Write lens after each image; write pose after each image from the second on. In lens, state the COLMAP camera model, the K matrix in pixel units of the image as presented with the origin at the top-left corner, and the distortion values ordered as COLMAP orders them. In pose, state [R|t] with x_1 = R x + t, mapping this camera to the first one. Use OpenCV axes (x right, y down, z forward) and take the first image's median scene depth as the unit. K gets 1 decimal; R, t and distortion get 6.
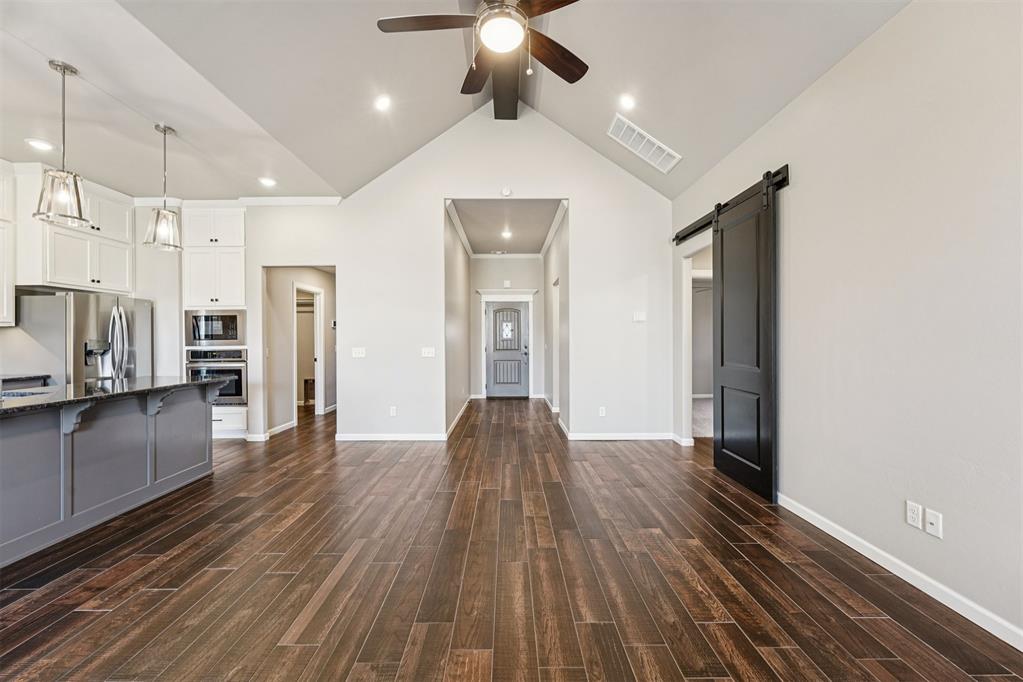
lens RADIAL K [[413.0, 0, 510.5], [0, 413.0, 337.0], [0, 0, 1]] dist [-0.001147, 0.000207]
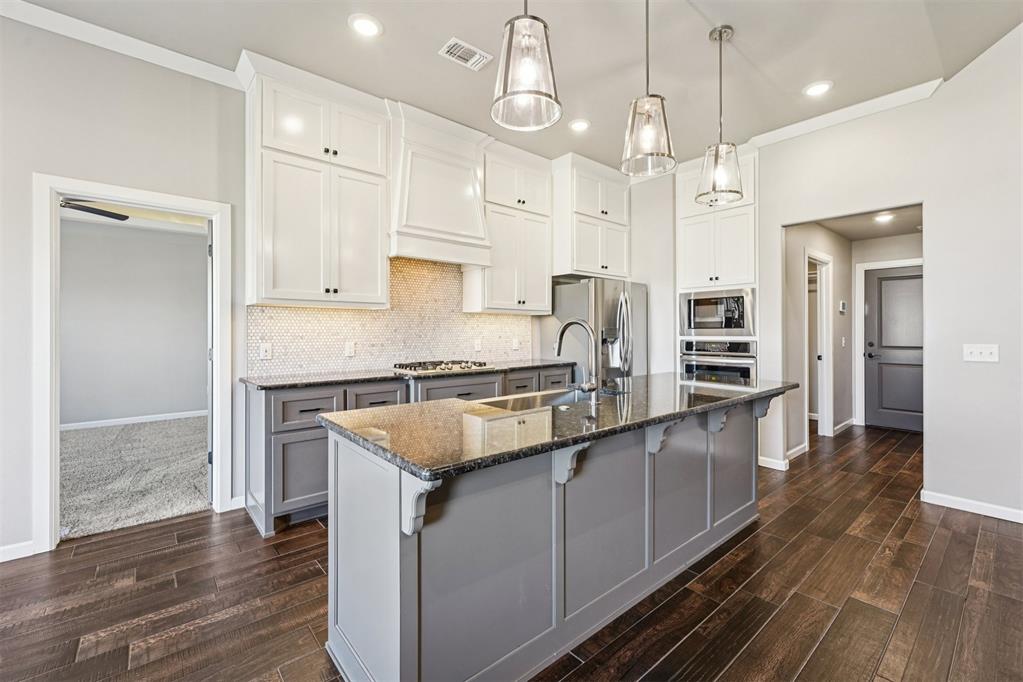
lens RADIAL K [[434.7, 0, 512.8], [0, 434.7, 330.5], [0, 0, 1]] dist [-0.001319, 0.000415]
pose [[0.647884, 0.008092, -0.761696, -0.331097], [-0.002549, 0.999961, 0.008455, 0.004804], [0.761735, -0.003536, 0.647879, 0.157079]]
